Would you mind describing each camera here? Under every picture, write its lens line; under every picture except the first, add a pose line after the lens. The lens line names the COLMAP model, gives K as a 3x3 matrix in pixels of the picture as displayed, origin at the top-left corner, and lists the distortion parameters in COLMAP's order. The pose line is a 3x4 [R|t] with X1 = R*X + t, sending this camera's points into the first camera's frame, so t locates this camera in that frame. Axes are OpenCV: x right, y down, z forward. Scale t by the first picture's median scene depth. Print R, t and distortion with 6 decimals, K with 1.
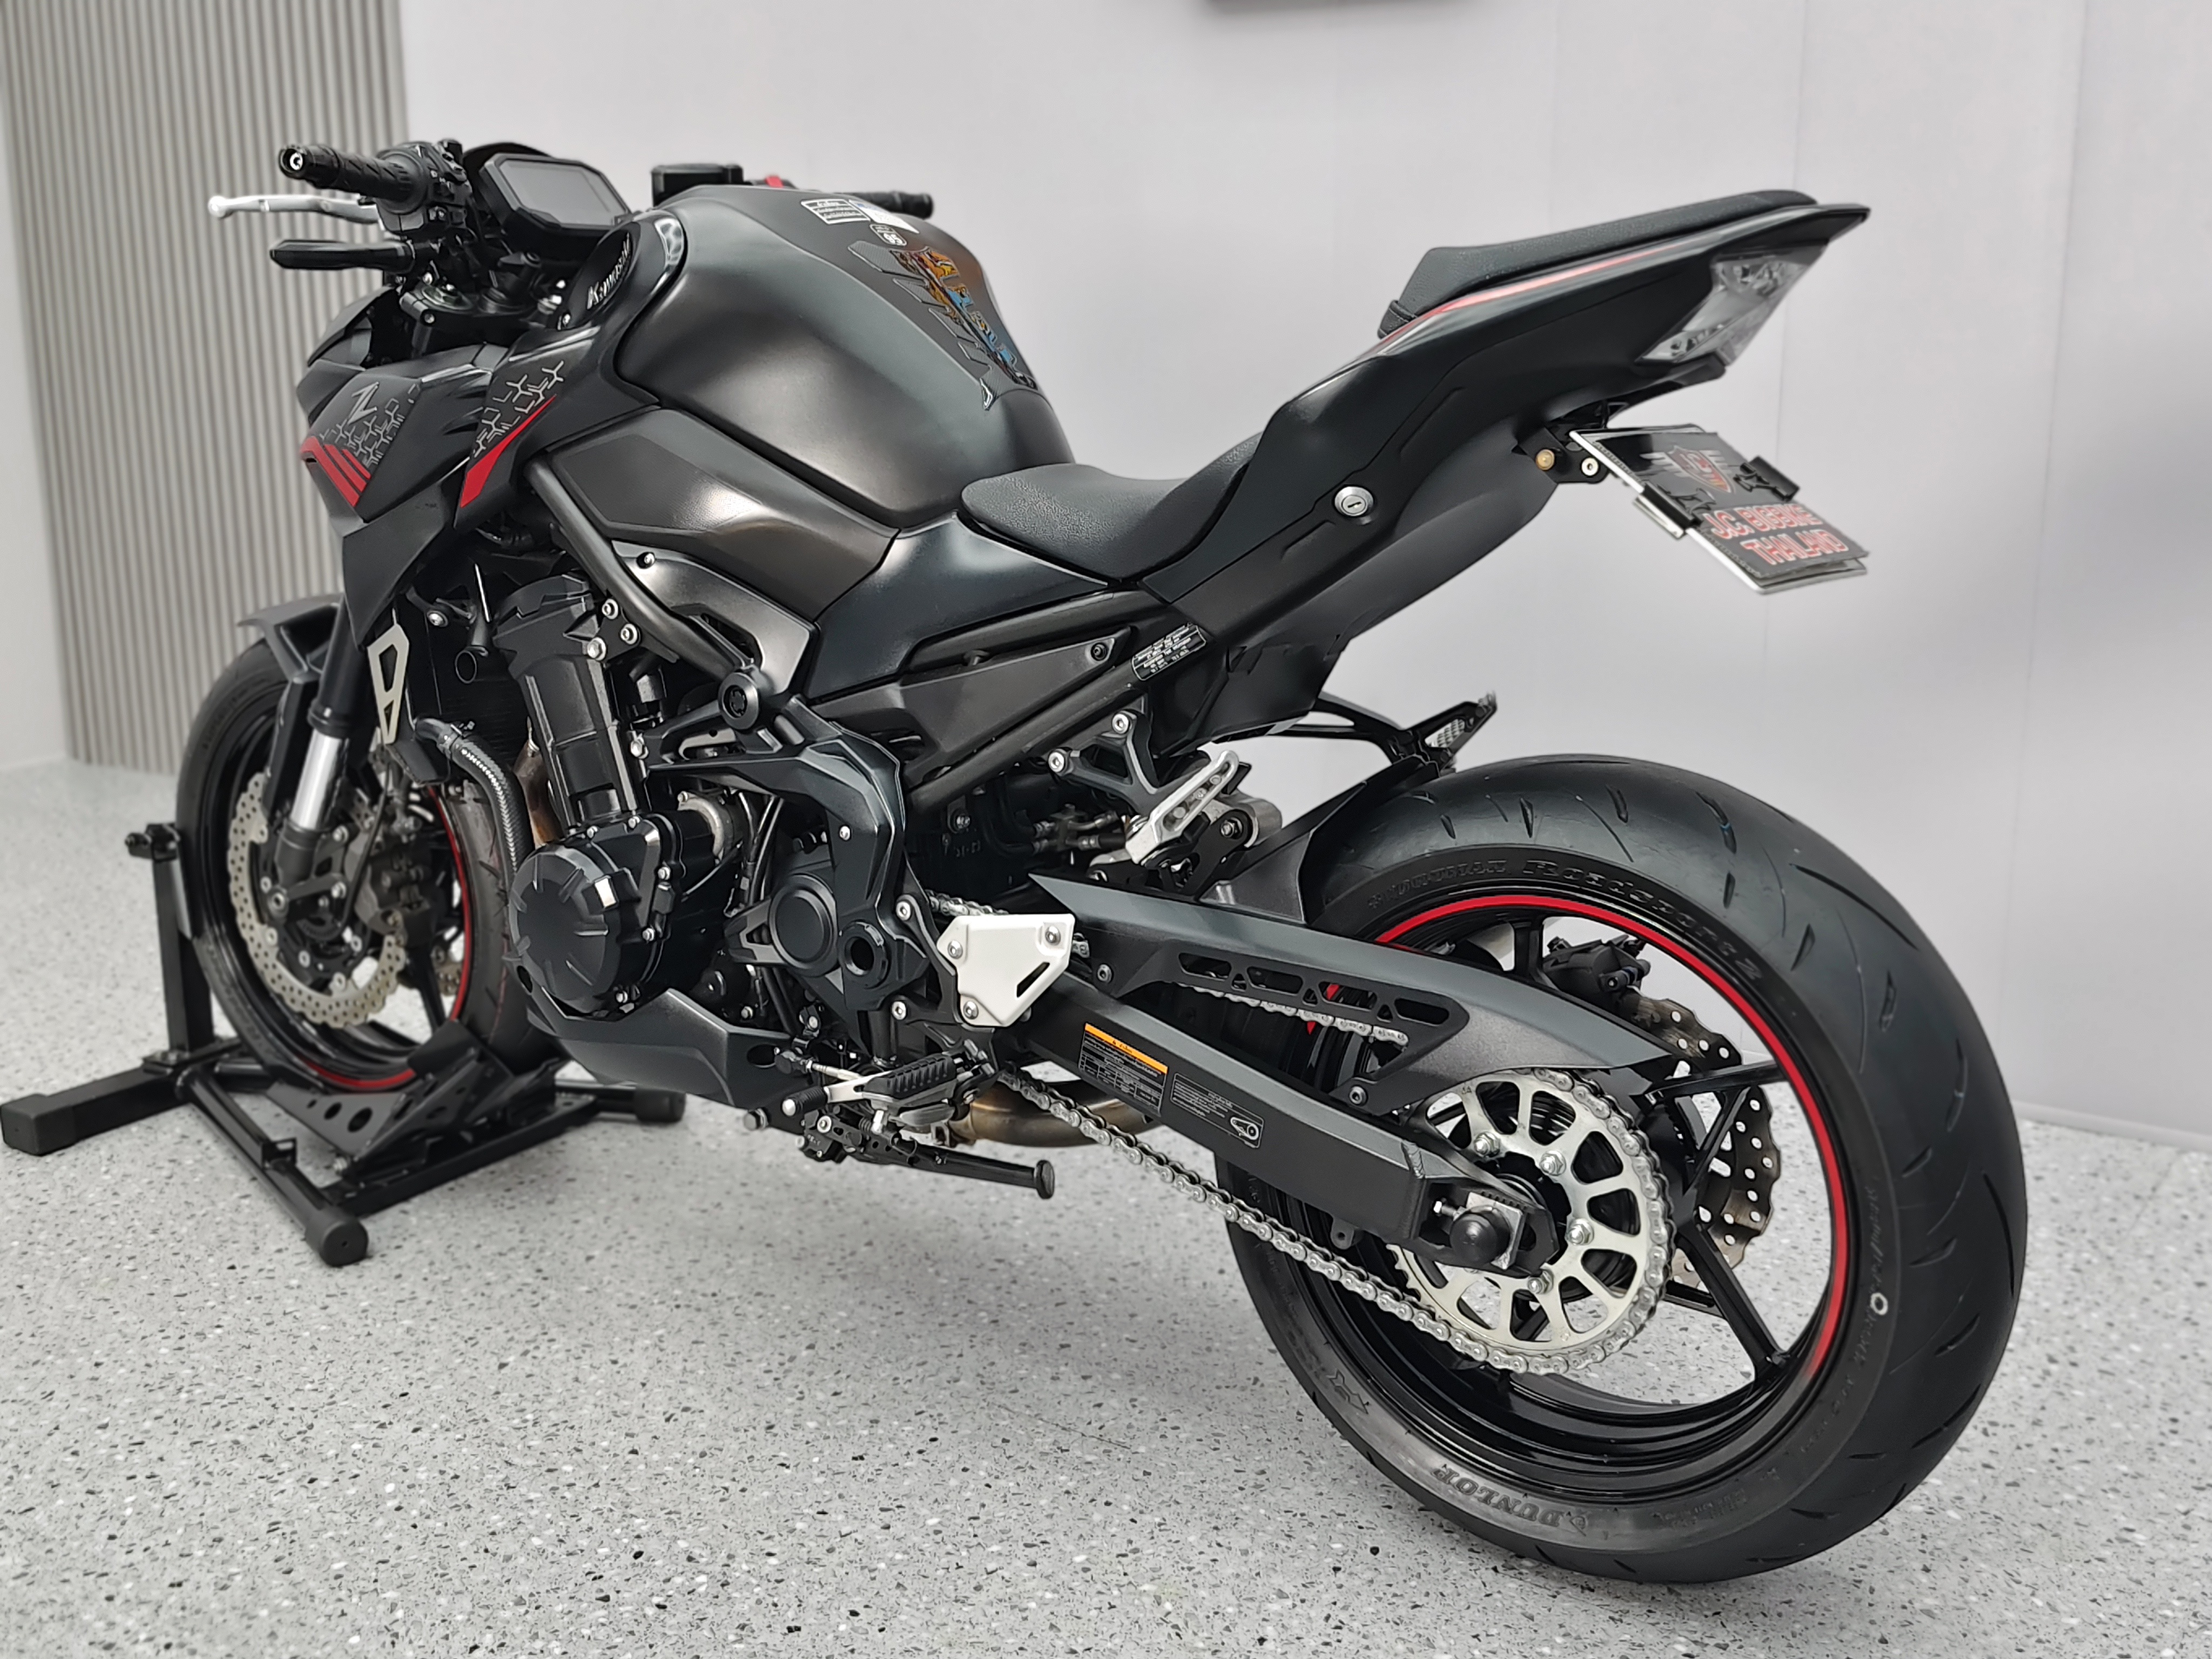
lens RADIAL K [[2341.0, 0, 1106.0], [0, 2341.0, 829.5], [0, 0, 1]] dist [0.008818, -0.004608]
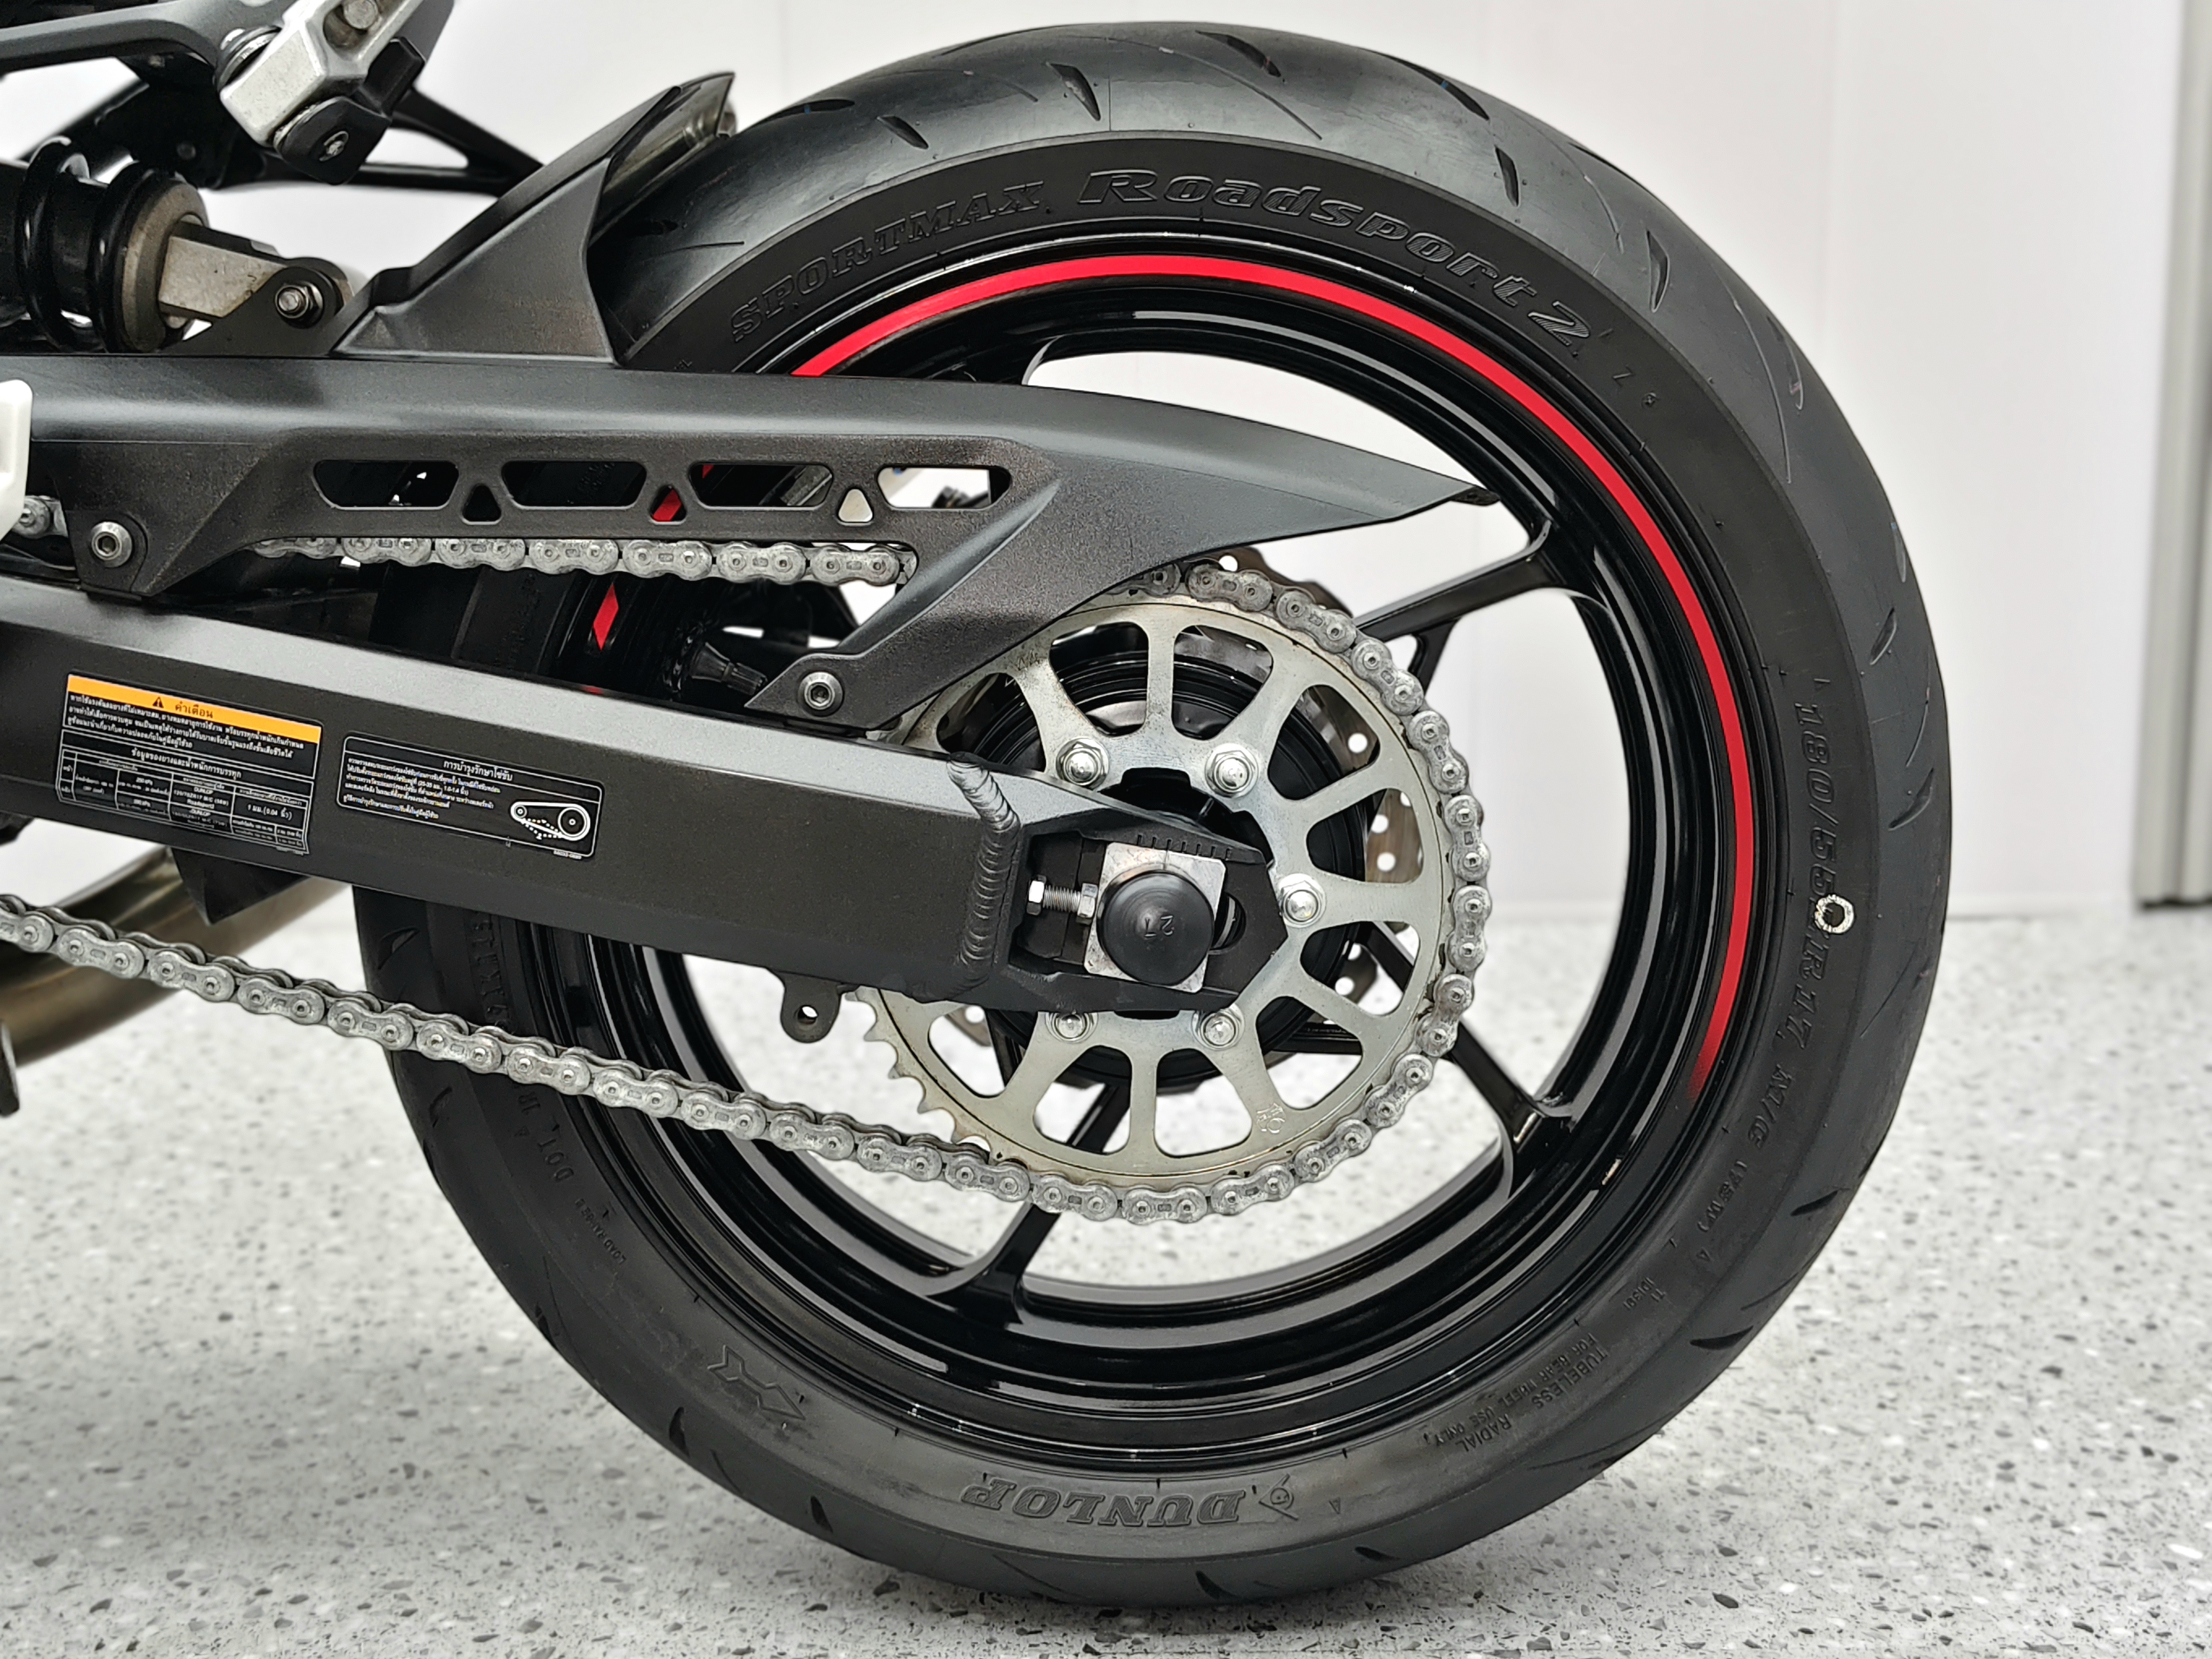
lens RADIAL K [[2257.0, 0, 1106.0], [0, 2257.0, 829.5], [0, 0, 1]] dist [0.027093, 0.018536]
pose [[0.810644, -0.106372, 0.575796, -0.097097], [0.137724, 0.990410, -0.010930, 0.142843], [-0.569111, 0.088161, 0.817521, 0.573141]]
